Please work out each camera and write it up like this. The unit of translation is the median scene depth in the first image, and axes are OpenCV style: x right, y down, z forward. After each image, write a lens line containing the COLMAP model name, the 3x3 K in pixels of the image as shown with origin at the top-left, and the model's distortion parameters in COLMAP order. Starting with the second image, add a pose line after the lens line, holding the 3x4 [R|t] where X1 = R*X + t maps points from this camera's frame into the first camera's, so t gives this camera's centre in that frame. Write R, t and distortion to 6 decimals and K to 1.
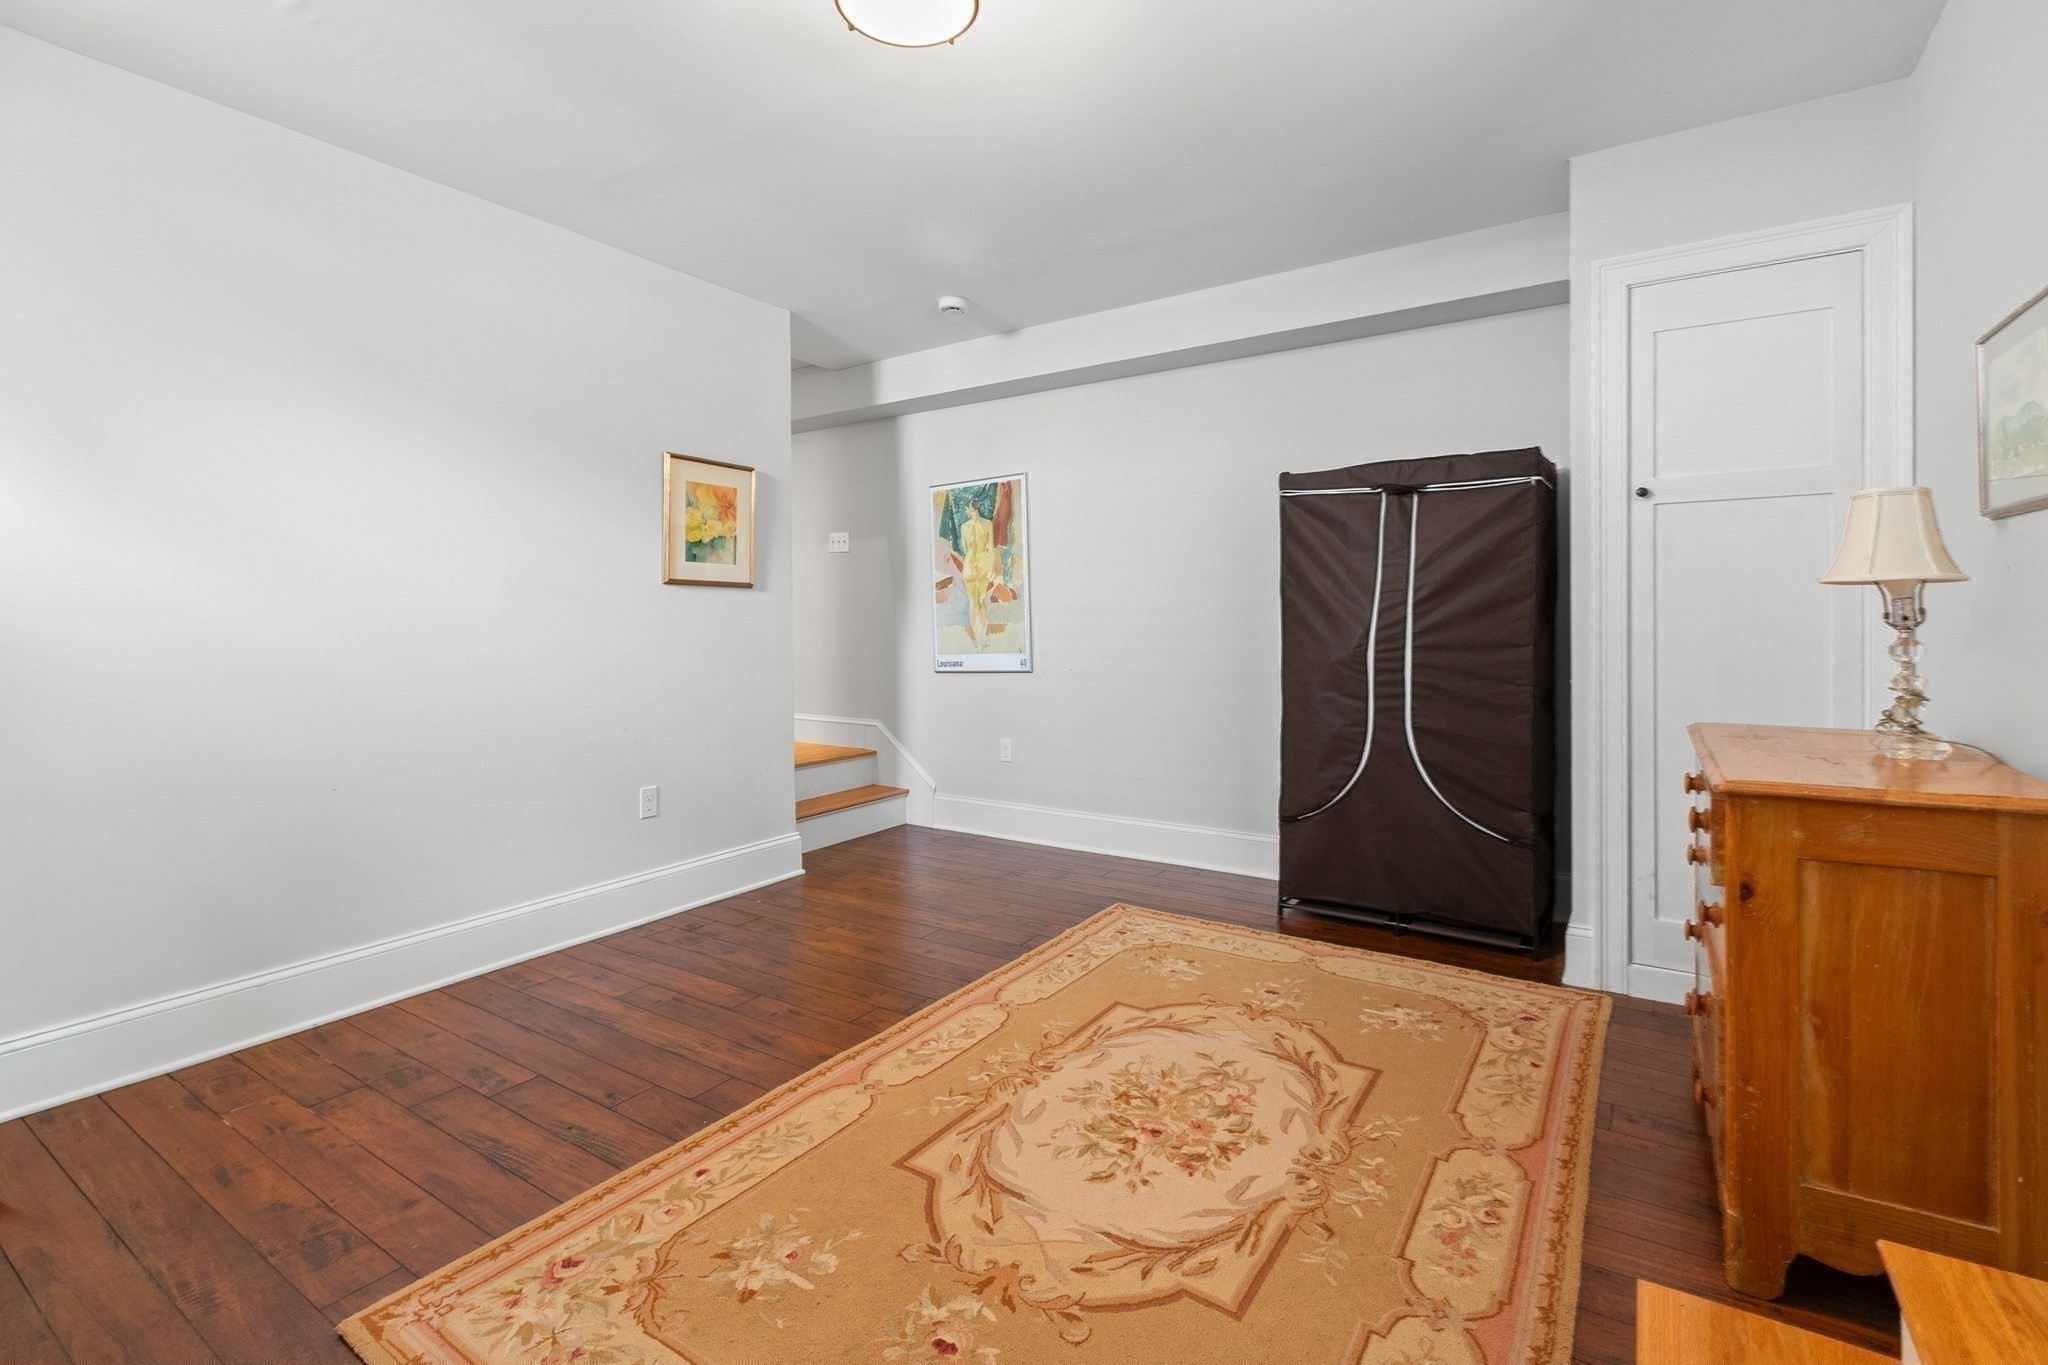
lens RADIAL K [[935.4, 0, 1040.9], [0, 935.4, 625.7], [0, 0, 1]] dist [-0.004070, 0.002168]
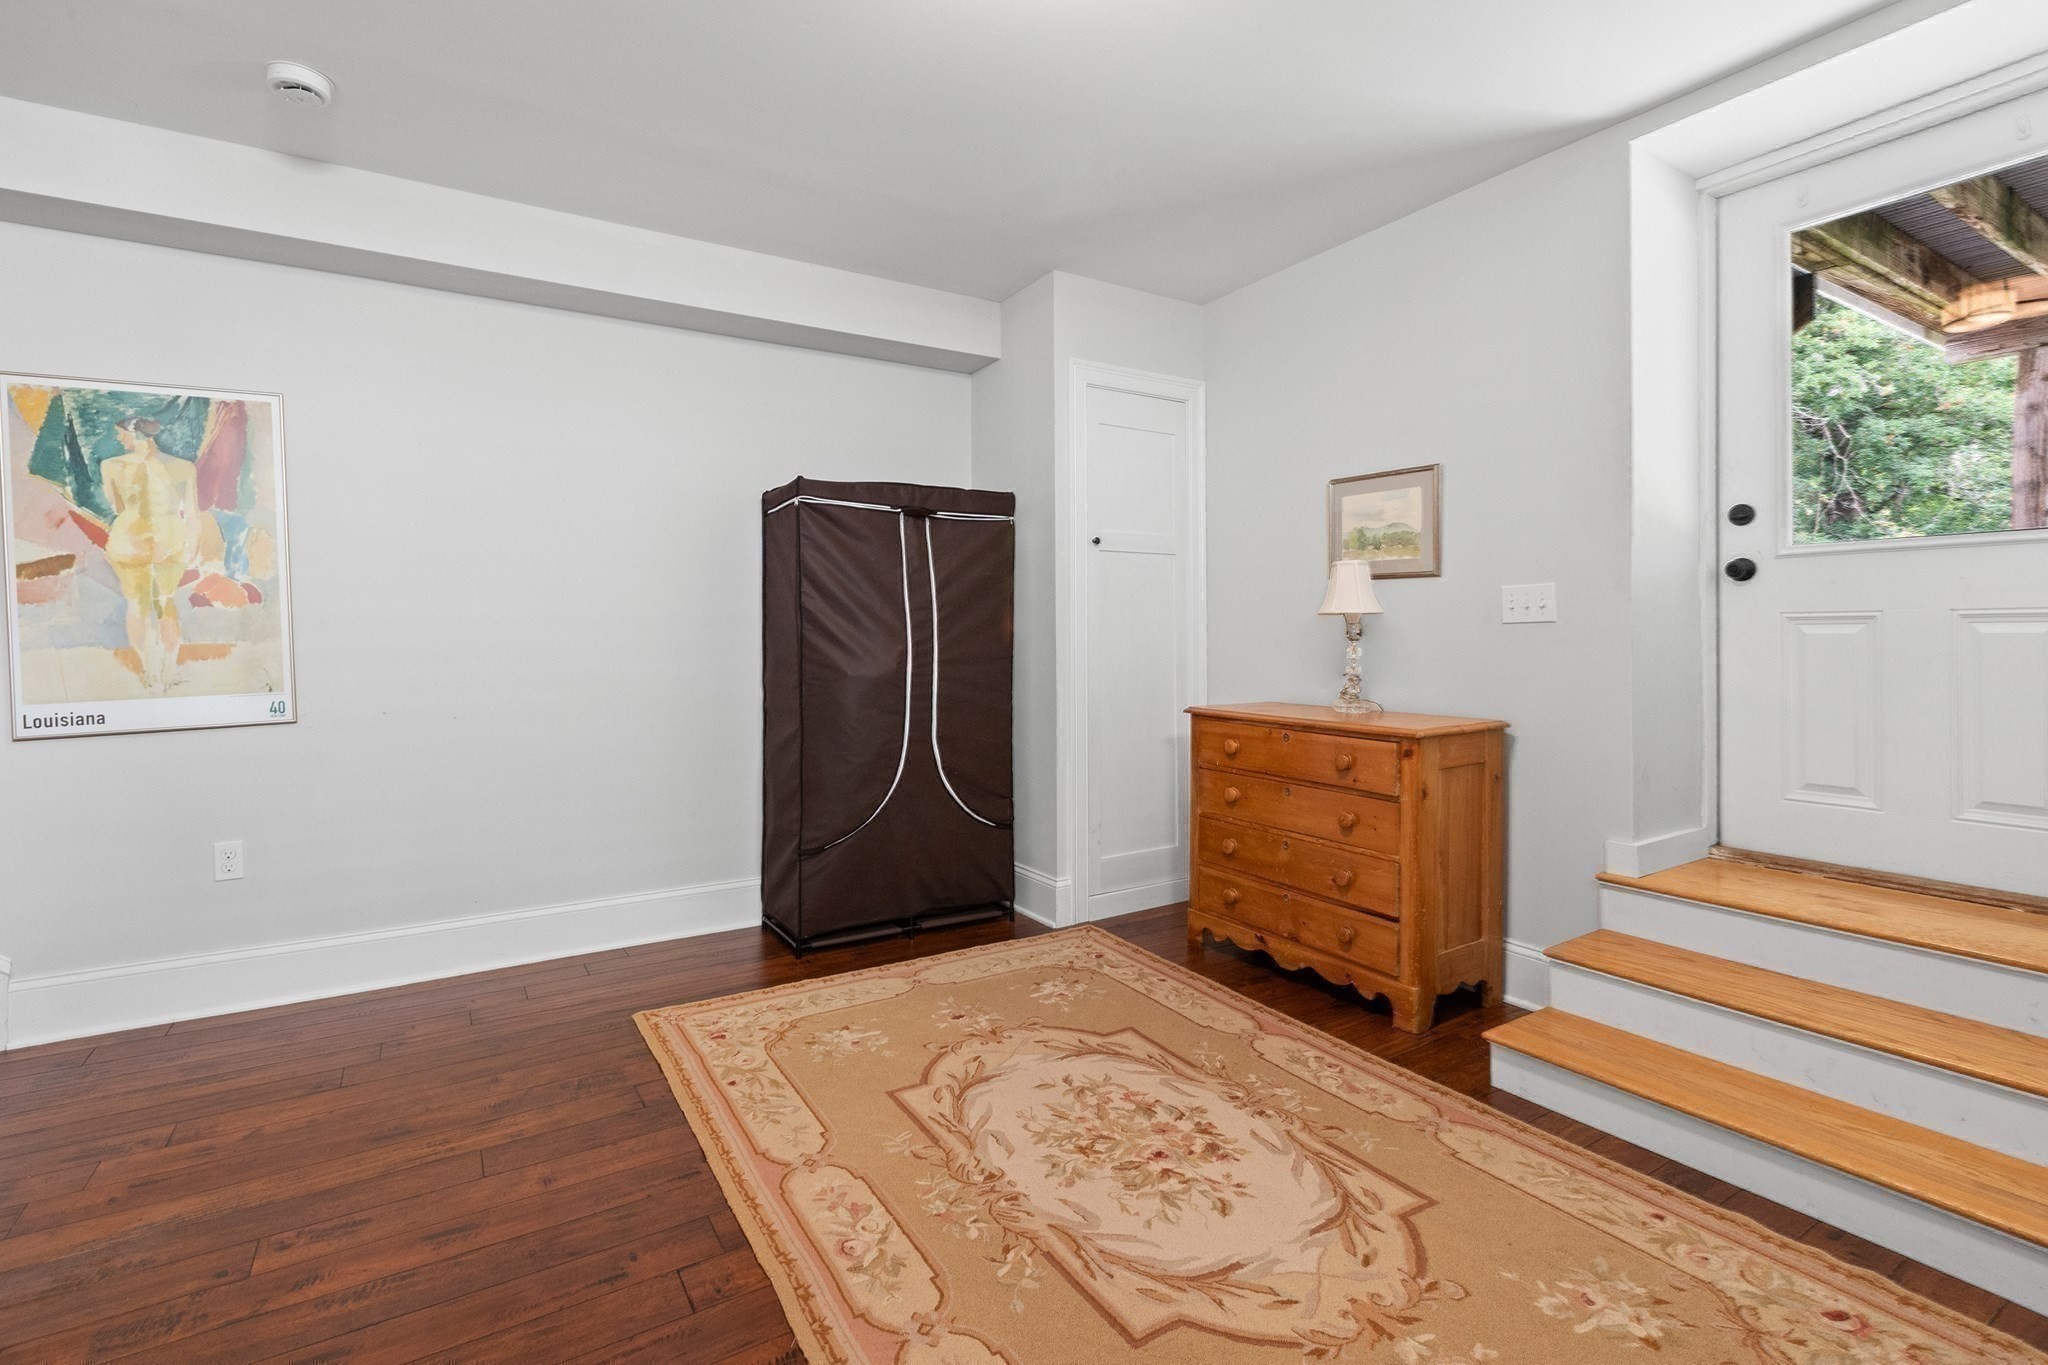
lens RADIAL K [[935.4, 0, 1031.4], [0, 935.4, 641.2], [0, 0, 1]] dist [-0.004070, 0.002168]
pose [[0.424892, -0.001741, 0.905242, -0.615770], [0.007885, 0.999967, -0.001778, 0.002578], [-0.905210, 0.007893, 0.424892, 0.524601]]
